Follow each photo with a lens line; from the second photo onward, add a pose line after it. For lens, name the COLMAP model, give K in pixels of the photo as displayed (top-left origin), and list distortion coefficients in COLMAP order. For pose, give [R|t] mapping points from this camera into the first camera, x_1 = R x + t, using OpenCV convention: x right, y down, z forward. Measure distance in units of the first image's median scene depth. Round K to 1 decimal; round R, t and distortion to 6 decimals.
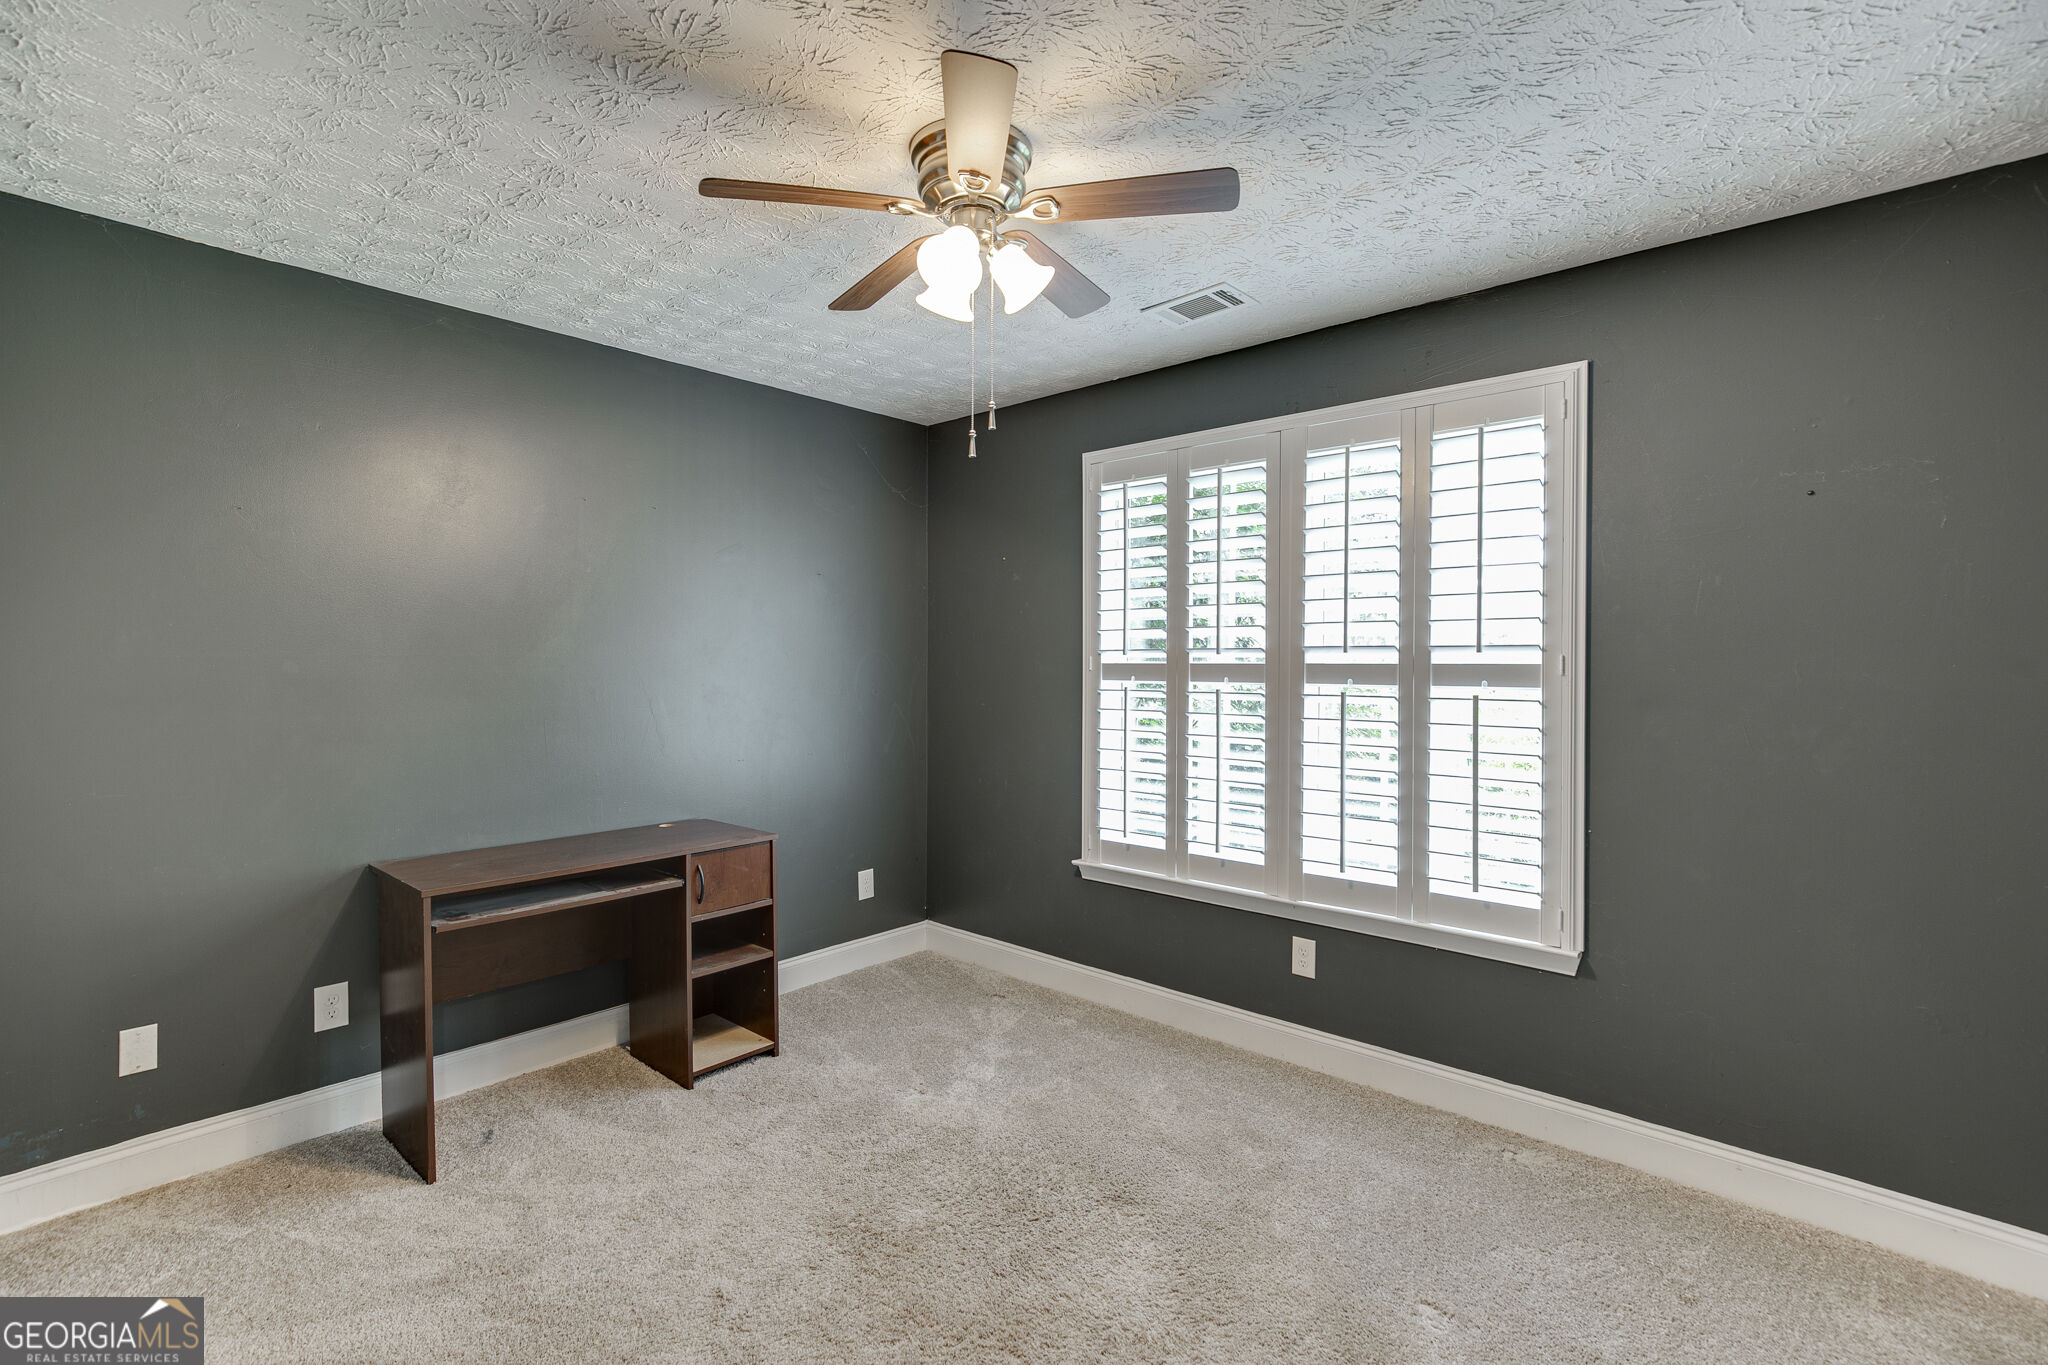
lens RADIAL K [[927.7, 0, 1022.3], [0, 927.7, 669.0], [0, 0, 1]] dist [-0.016371, 0.009050]
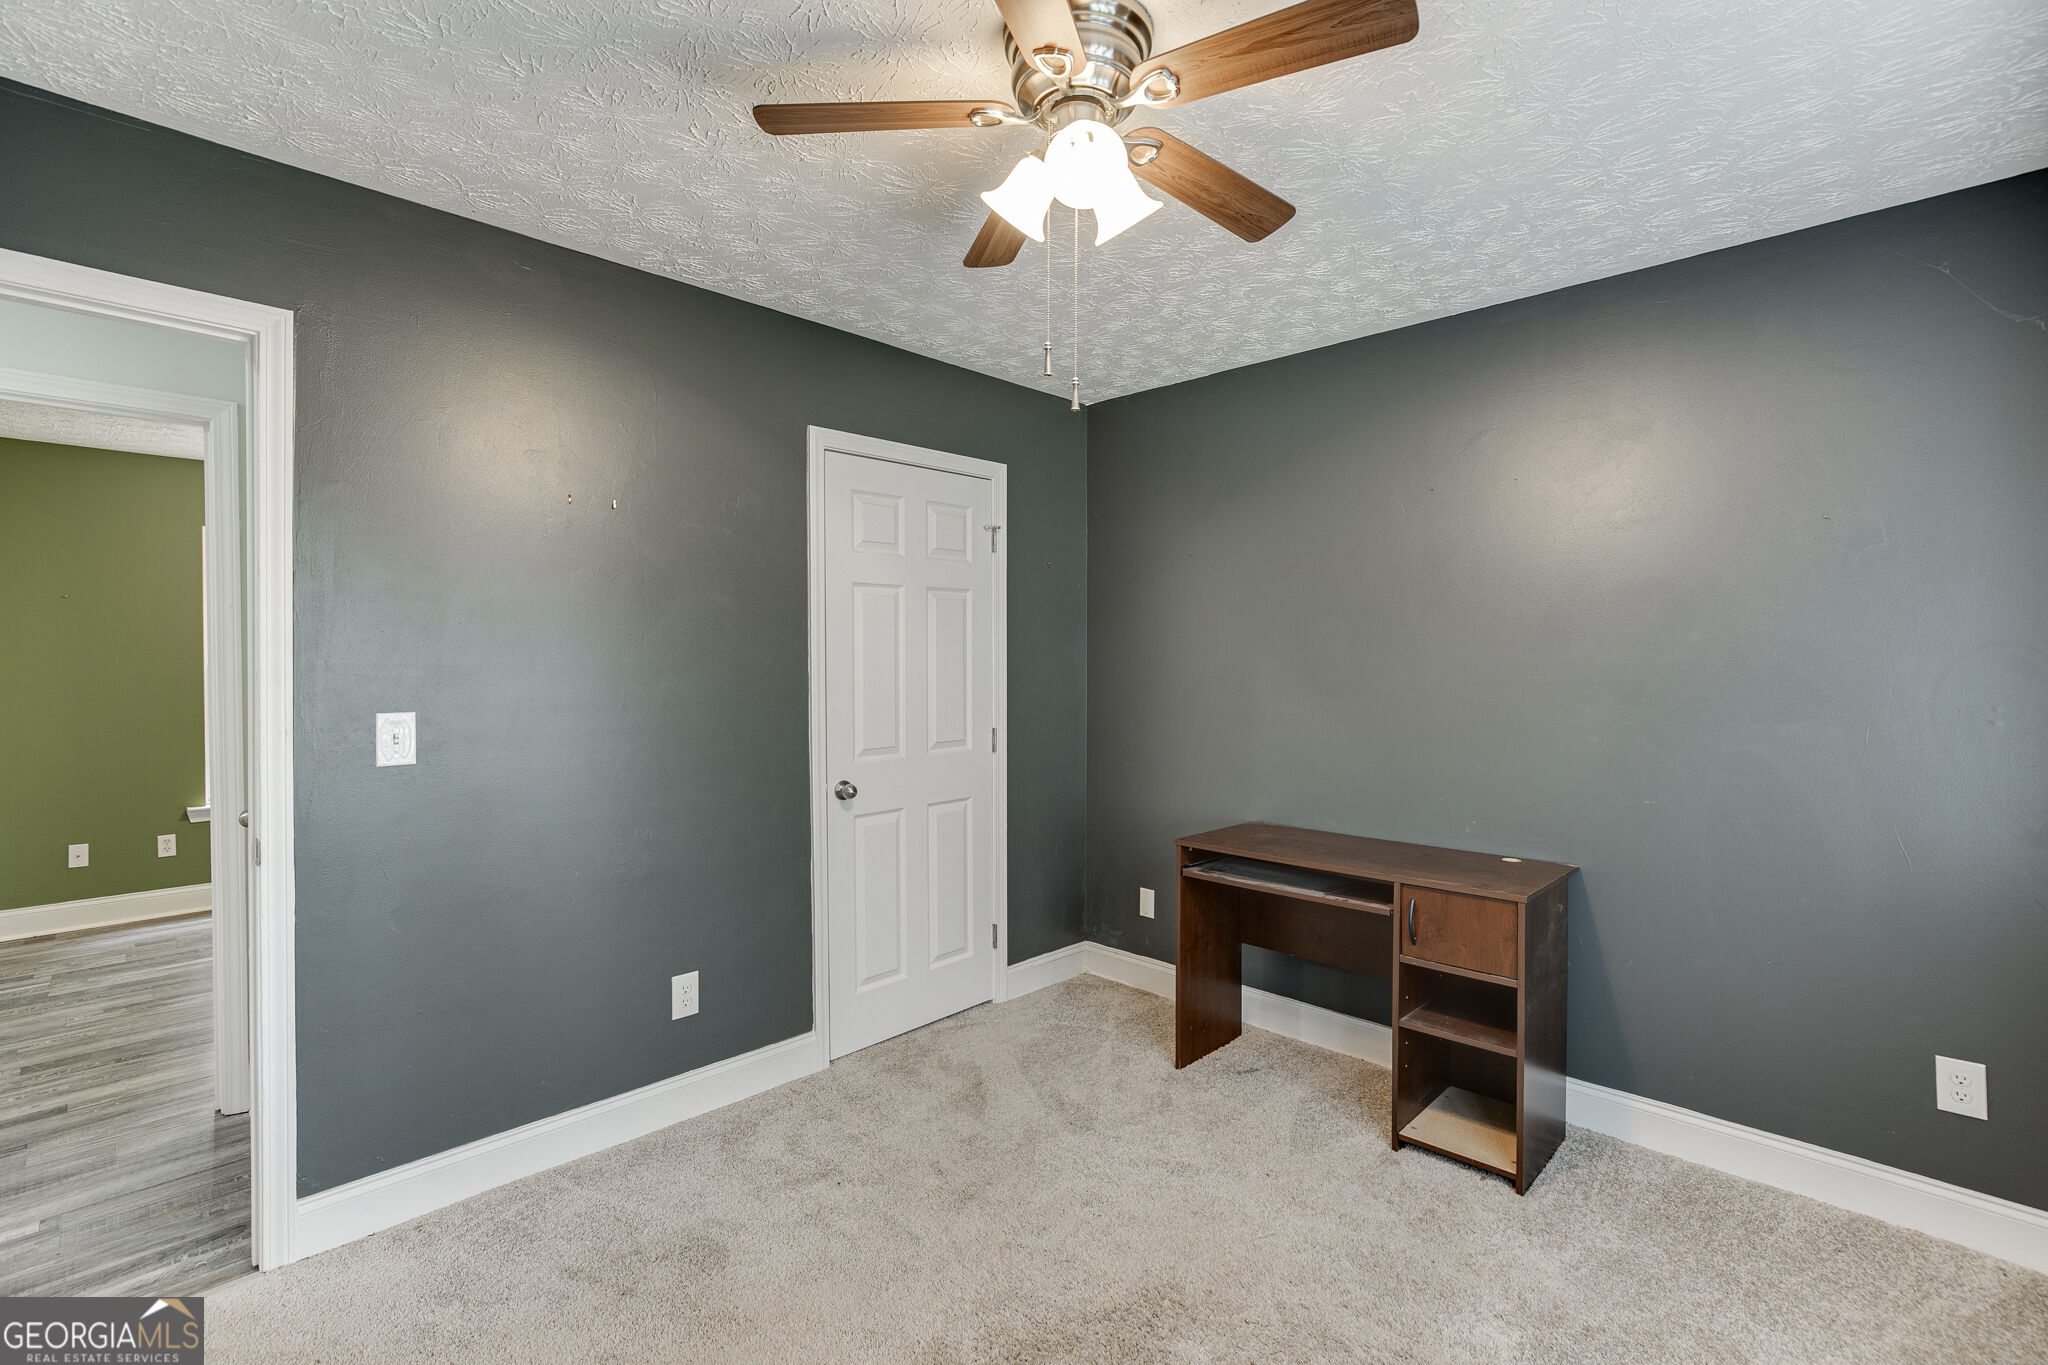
lens RADIAL K [[927.7, 0, 1022.3], [0, 927.7, 669.0], [0, 0, 1]] dist [-0.016371, 0.009050]
pose [[-0.044594, 0.010208, -0.998953, 0.544981], [-0.011424, 0.999877, 0.010727, -0.006439], [0.998940, 0.011890, -0.044472, 0.706917]]
